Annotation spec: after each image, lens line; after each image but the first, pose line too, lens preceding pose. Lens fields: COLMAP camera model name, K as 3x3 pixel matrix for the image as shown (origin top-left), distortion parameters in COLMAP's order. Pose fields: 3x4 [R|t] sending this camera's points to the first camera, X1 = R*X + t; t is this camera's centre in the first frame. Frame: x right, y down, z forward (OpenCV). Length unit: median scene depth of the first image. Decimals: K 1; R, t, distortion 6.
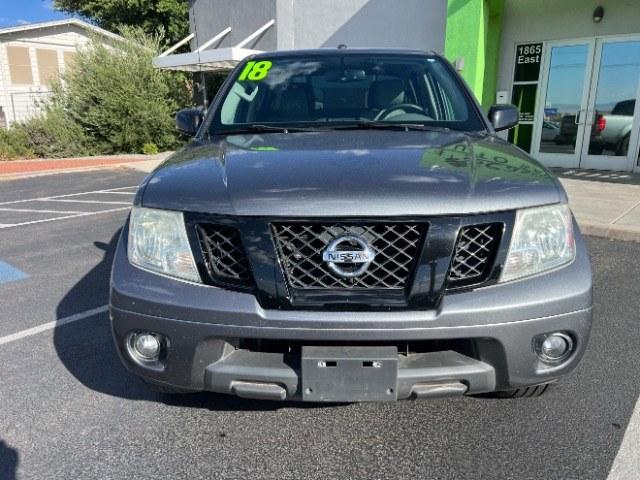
lens RADIAL K [[485.1, 0, 322.3], [0, 485.1, 243.3], [0, 0, 1]] dist [0.047092, -0.043361]
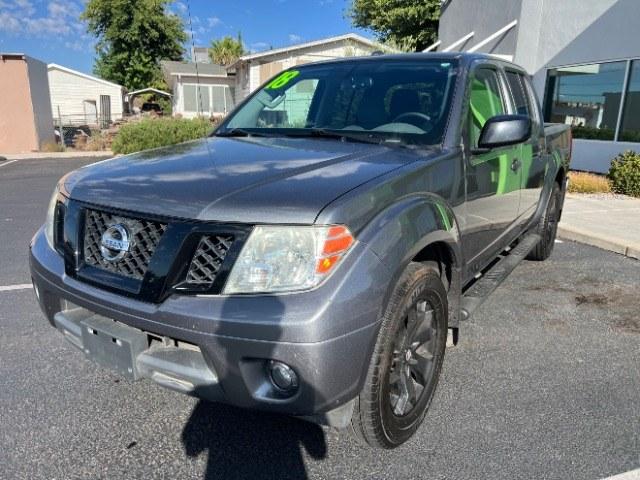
lens RADIAL K [[485.1, 0, 321.3], [0, 485.1, 239.5], [0, 0, 1]] dist [0.047092, -0.043361]
pose [[0.848467, 0.150766, -0.507320, 0.122710], [-0.159154, 0.986882, 0.027105, -0.010490], [0.504752, 0.057745, 0.861331, 0.029869]]
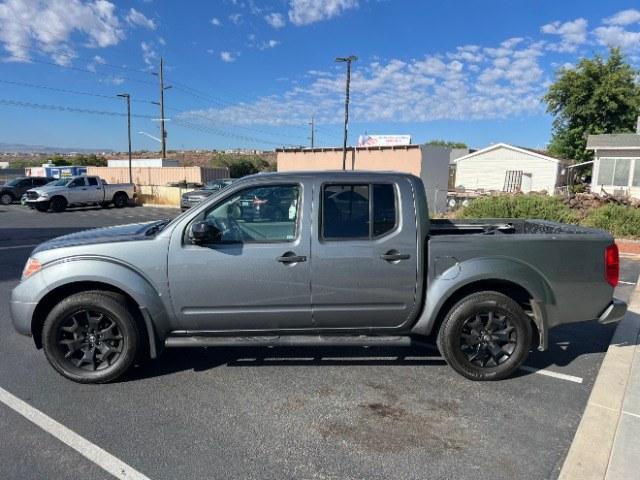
lens RADIAL K [[485.1, 0, 319.2], [0, 485.1, 236.6], [0, 0, 1]] dist [0.047092, -0.043361]
pose [[0.044647, 0.143617, -0.988626, 0.348459], [-0.286736, 0.949816, 0.125030, -0.100611], [0.956969, 0.277893, 0.083587, 0.243105]]
